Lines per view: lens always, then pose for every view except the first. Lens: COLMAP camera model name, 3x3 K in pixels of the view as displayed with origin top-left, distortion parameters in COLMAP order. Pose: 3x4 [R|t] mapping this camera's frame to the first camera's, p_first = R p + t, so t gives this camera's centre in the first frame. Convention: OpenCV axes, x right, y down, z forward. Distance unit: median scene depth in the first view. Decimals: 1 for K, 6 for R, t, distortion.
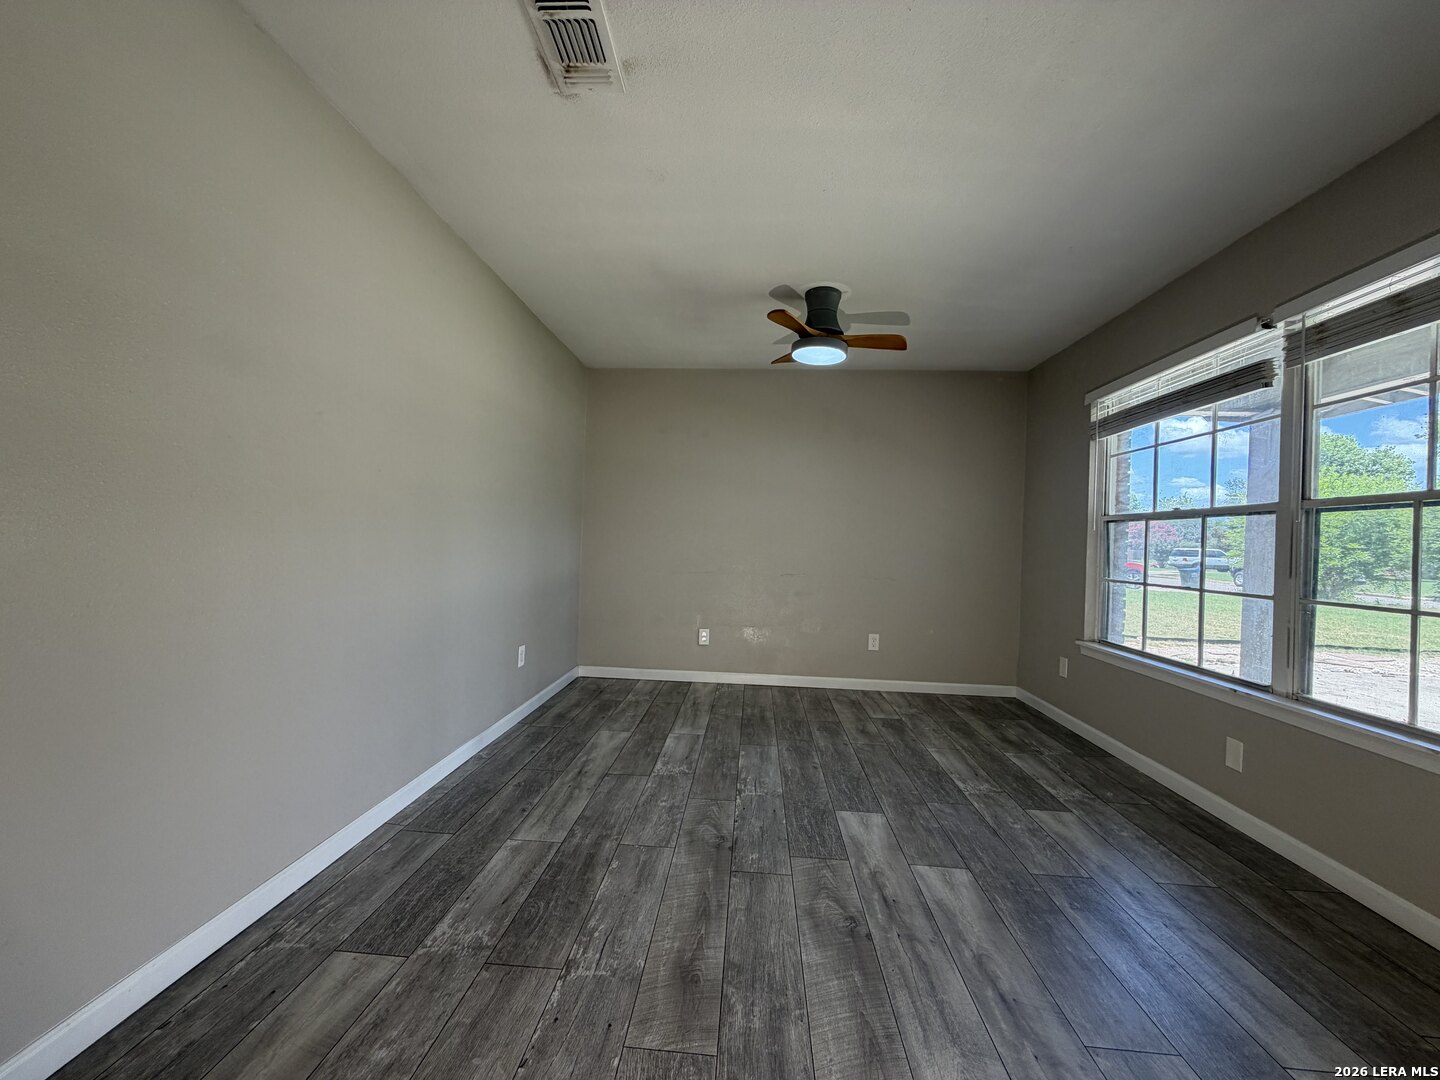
lens RADIAL K [[573.1, 0, 724.6], [0, 573.1, 539.3], [0, 0, 1]] dist [0.000182, 0.000300]
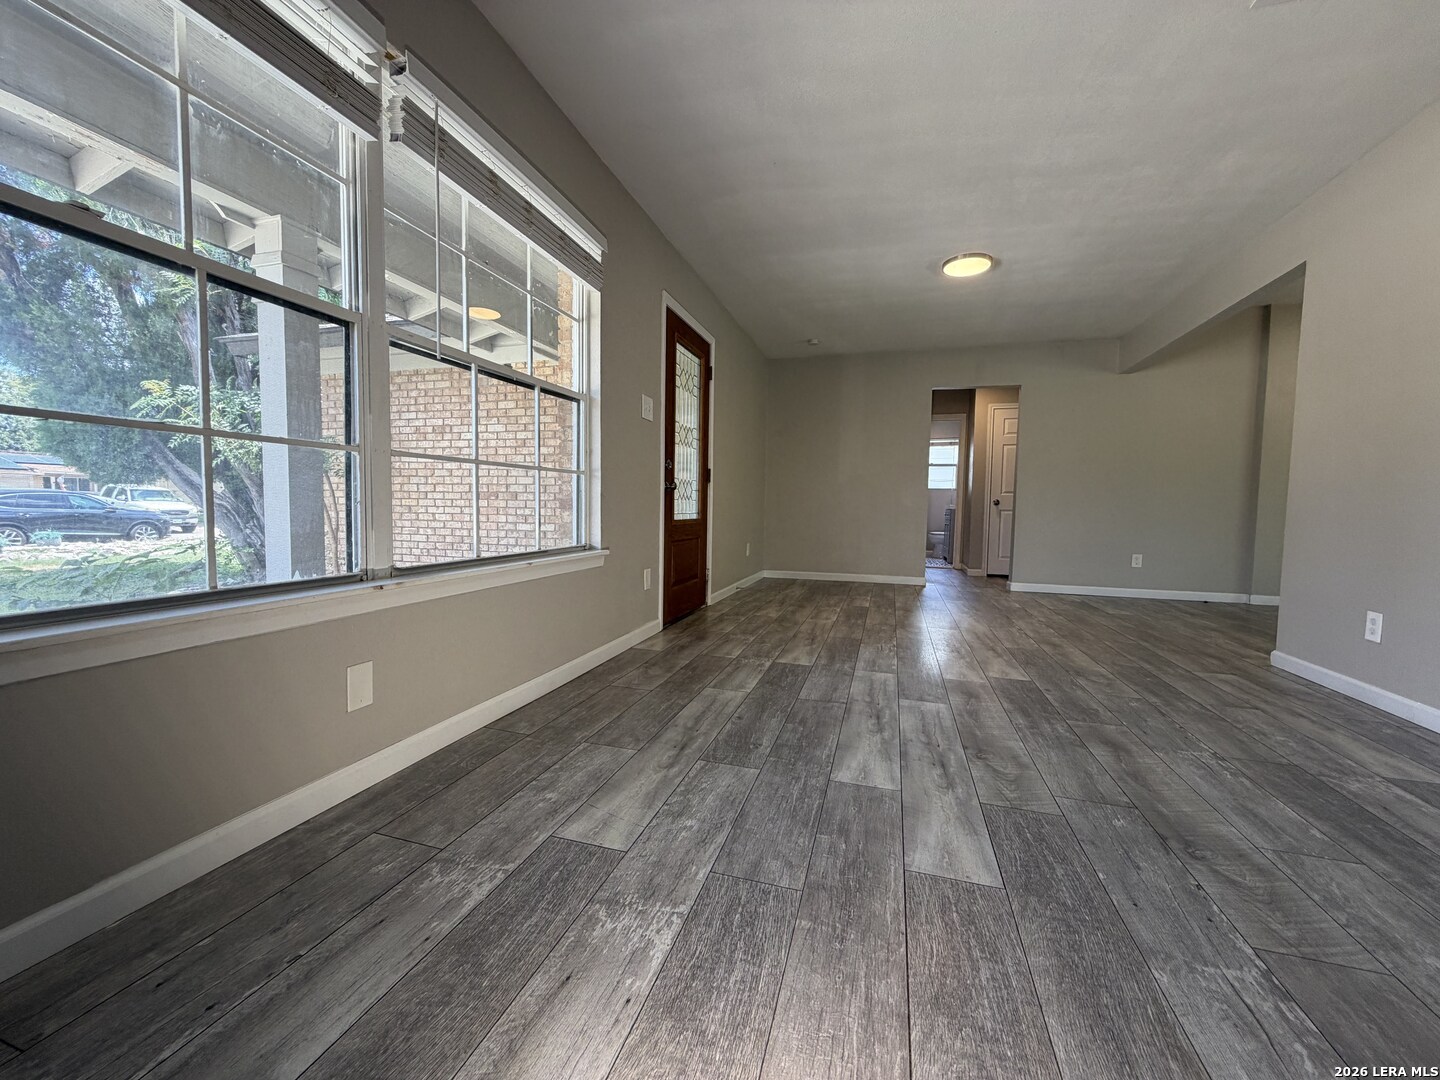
lens RADIAL K [[573.1, 0, 717.3], [0, 573.1, 536.8], [0, 0, 1]] dist [0.000182, 0.000300]
pose [[-0.969426, -0.063268, 0.237088, 0.415112], [-0.050739, 0.996992, 0.058588, 0.173242], [-0.240082, 0.044767, -0.969720, 1.887097]]
